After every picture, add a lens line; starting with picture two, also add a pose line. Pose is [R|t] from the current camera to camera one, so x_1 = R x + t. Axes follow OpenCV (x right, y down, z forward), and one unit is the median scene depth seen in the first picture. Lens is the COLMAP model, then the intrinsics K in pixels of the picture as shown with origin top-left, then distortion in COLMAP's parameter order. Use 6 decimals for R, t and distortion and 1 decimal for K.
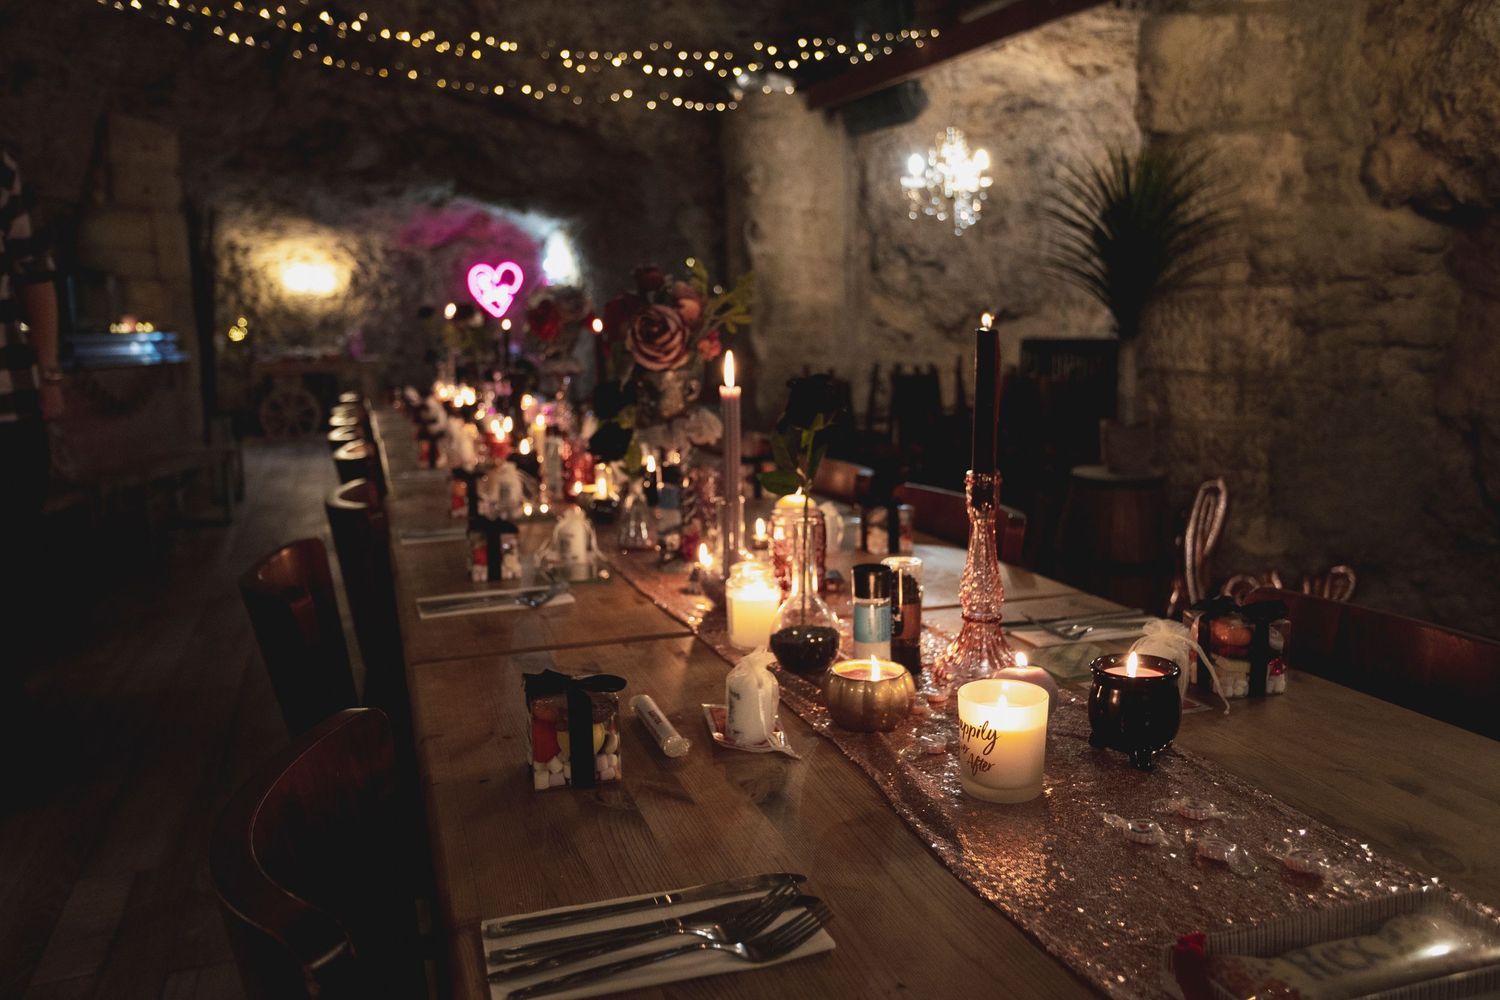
lens RADIAL K [[1152.8, 0, 745.7], [0, 1152.8, 502.8], [0, 0, 1]] dist [0.017913, 0.007066]
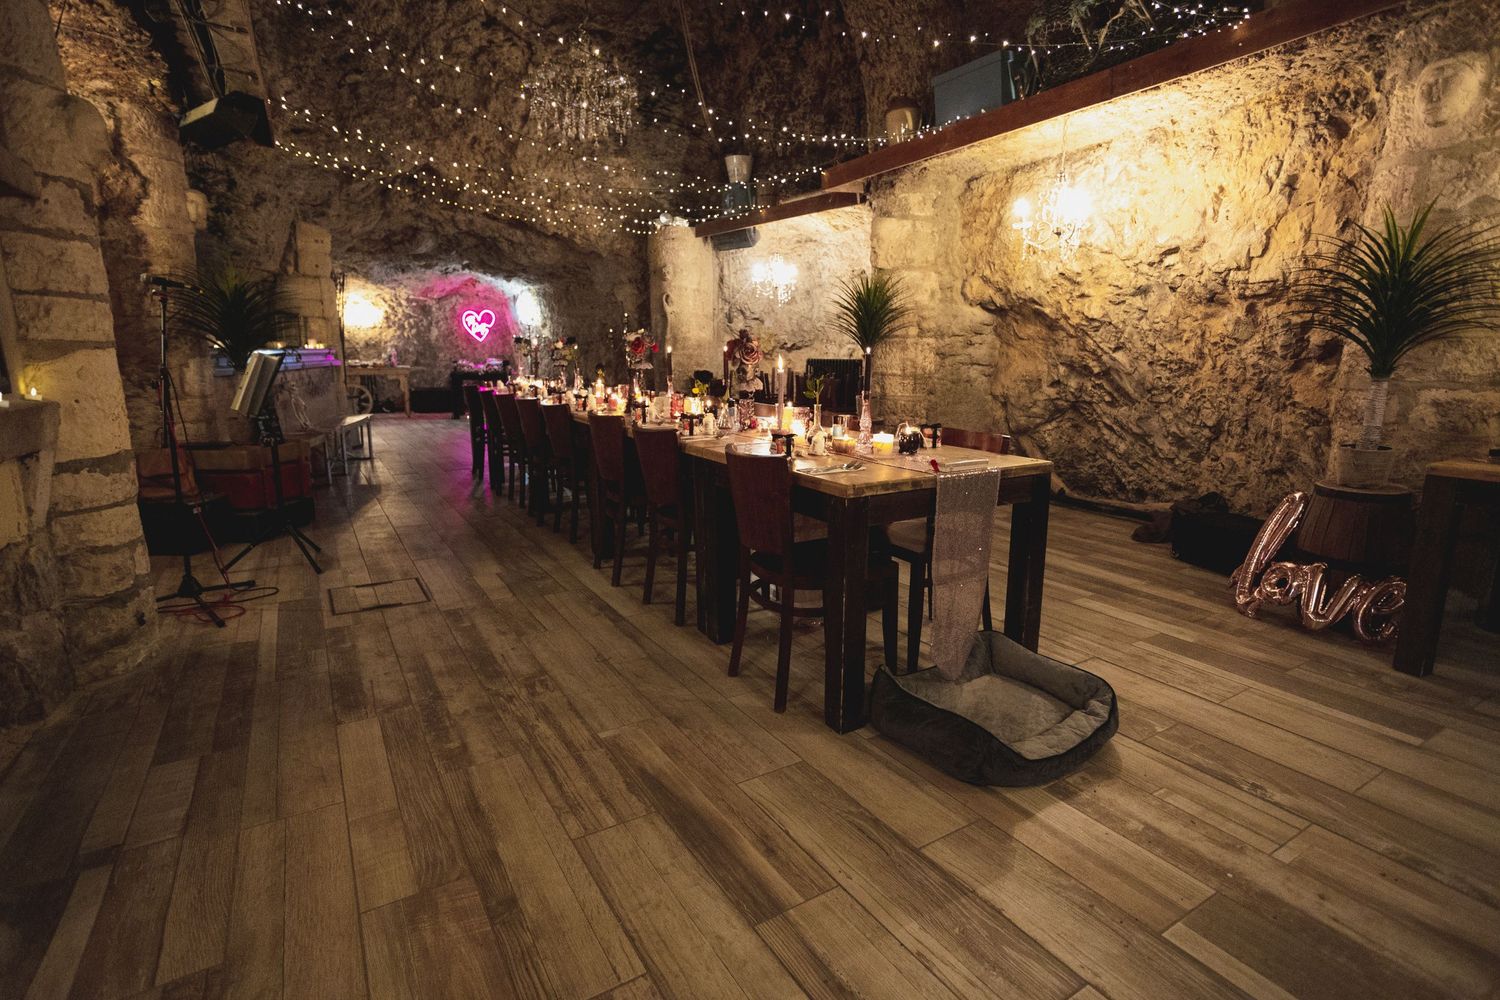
lens RADIAL K [[760.0, 0, 754.5], [0, 760.0, 498.7], [0, 0, 1]] dist [-0.019435, 0.001626]
pose [[0.976808, -0.021948, 0.212989, -0.203447], [0.013687, 0.999099, 0.040185, 0.065789], [-0.213679, -0.036338, 0.976228, -0.400420]]
